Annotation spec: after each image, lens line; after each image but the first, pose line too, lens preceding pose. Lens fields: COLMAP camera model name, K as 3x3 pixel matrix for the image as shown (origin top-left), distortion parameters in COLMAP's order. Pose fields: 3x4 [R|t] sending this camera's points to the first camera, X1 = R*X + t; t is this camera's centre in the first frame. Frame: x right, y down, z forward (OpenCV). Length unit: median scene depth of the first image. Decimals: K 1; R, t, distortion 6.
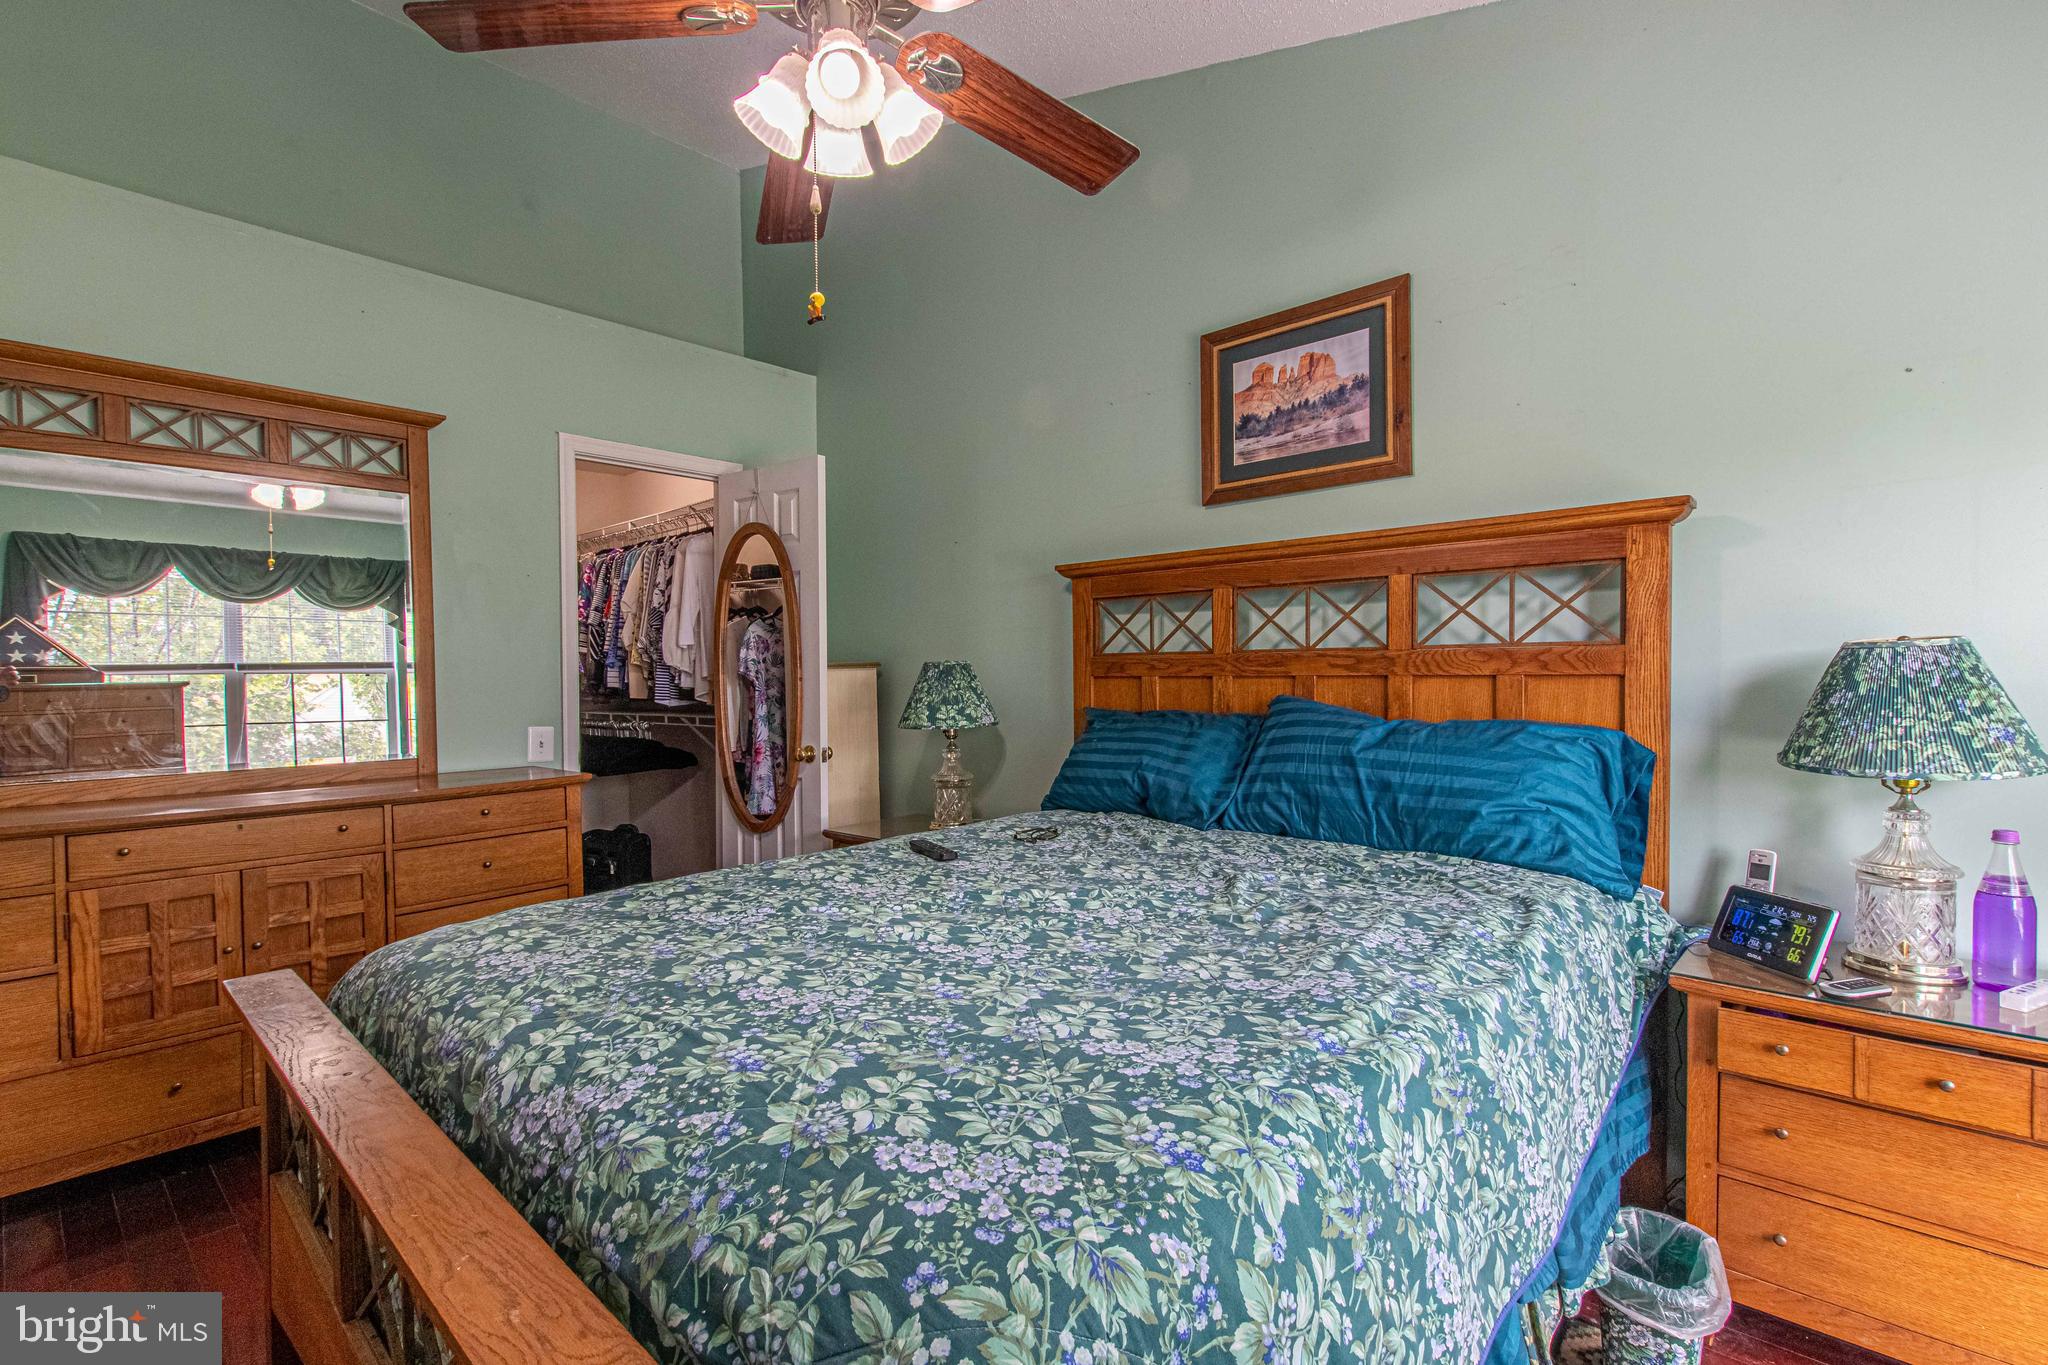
lens RADIAL K [[928.5, 0, 1019.0], [0, 928.5, 695.2], [0, 0, 1]] dist [-0.011087, 0.018420]
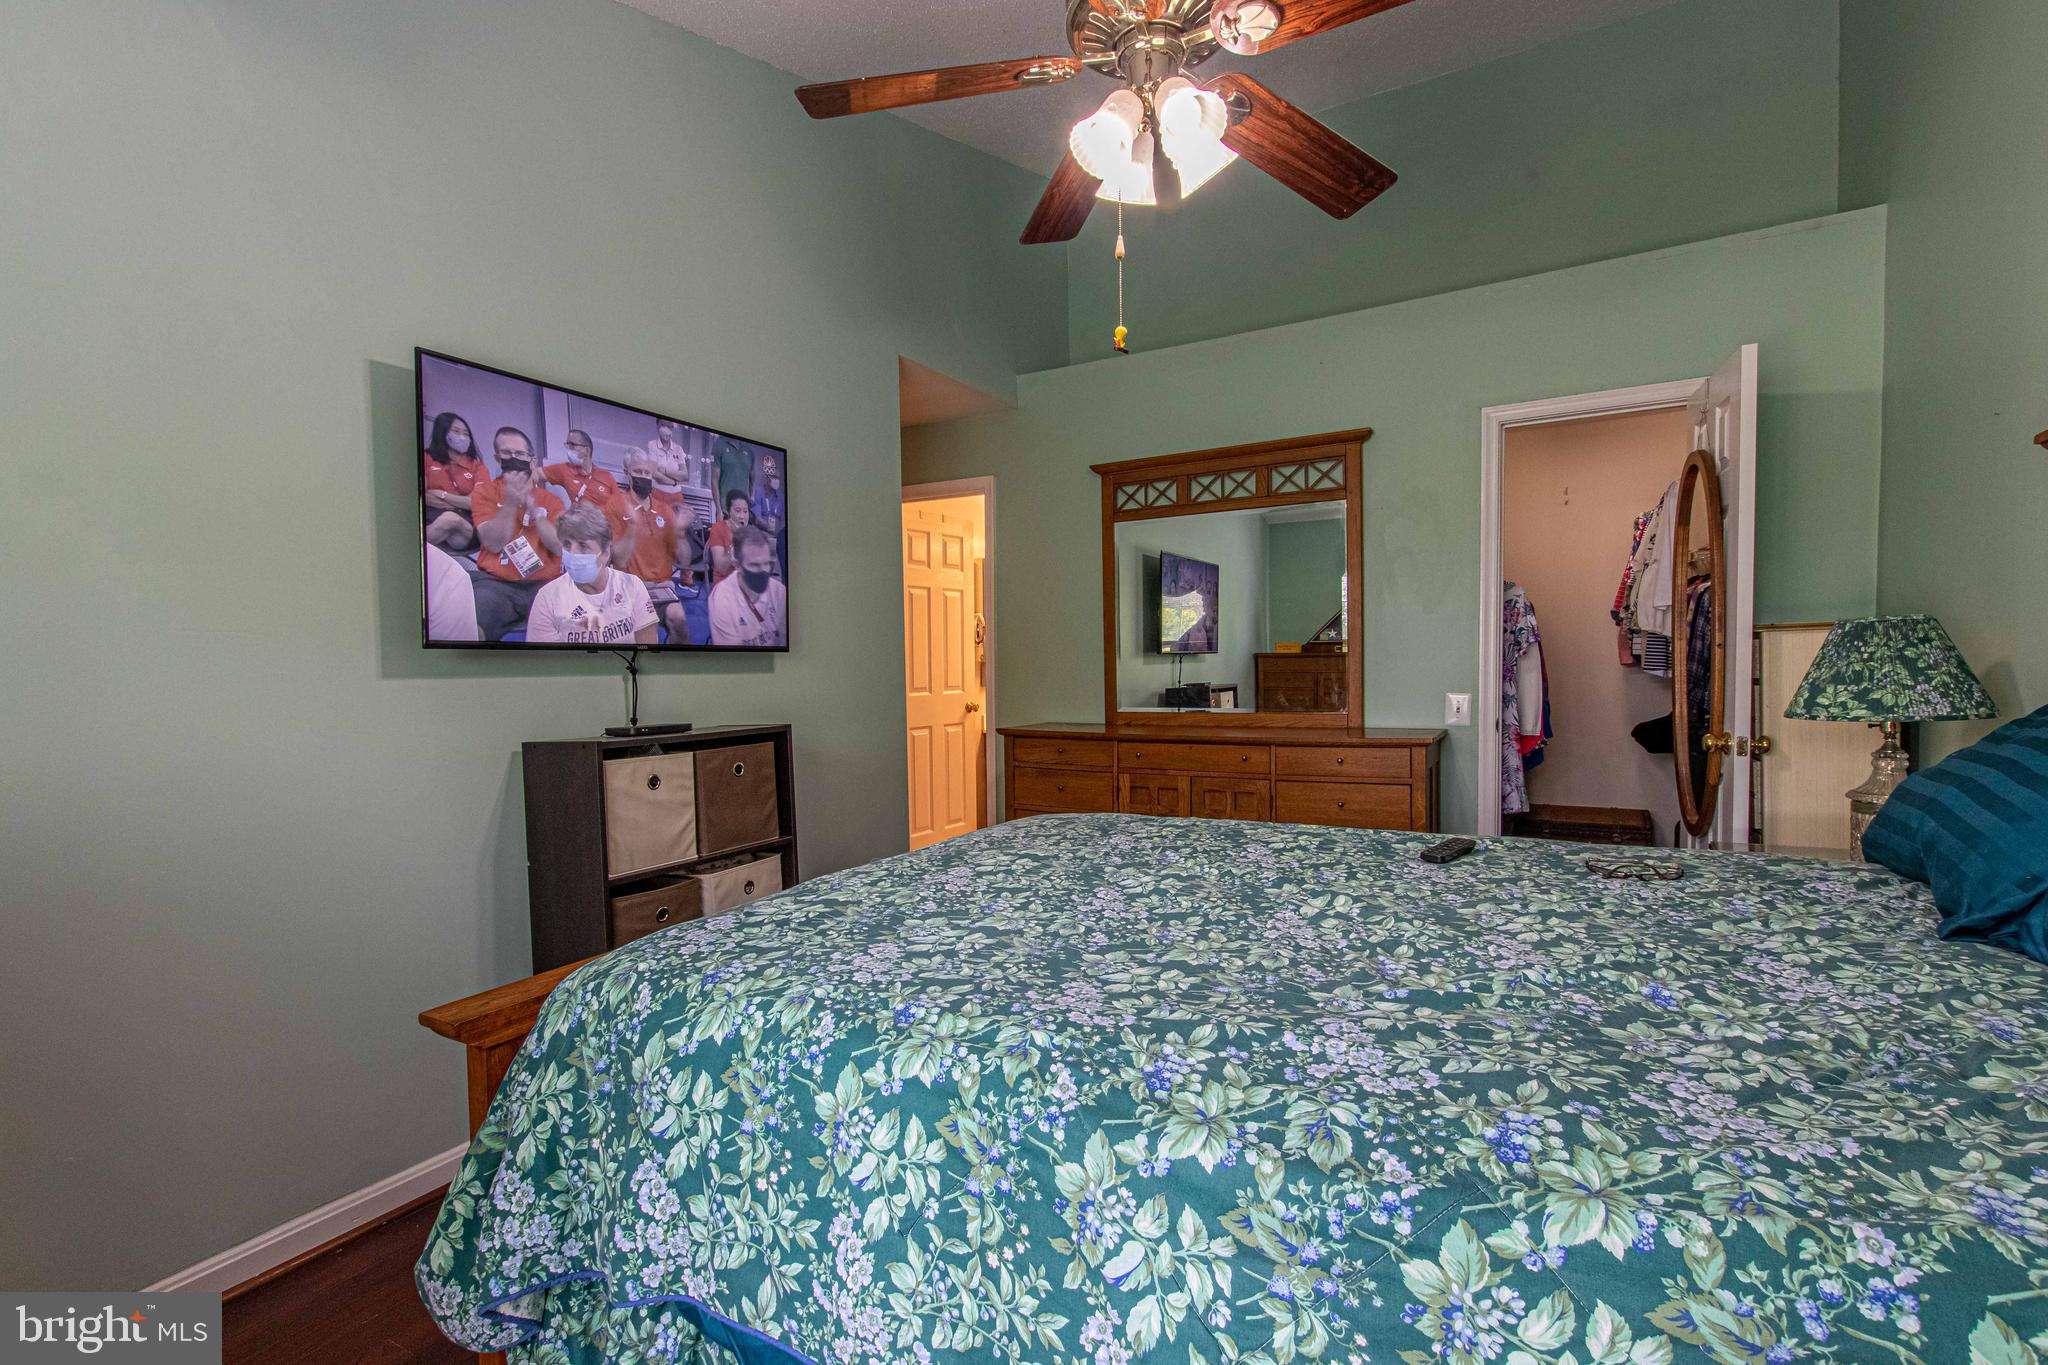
lens RADIAL K [[928.5, 0, 1019.0], [0, 928.5, 695.2], [0, 0, 1]] dist [-0.011087, 0.018420]
pose [[0.223522, 0.042315, -0.973780, 0.961151], [-0.004584, 0.999092, 0.042362, -0.015374], [0.974688, -0.005005, 0.223513, 0.633183]]
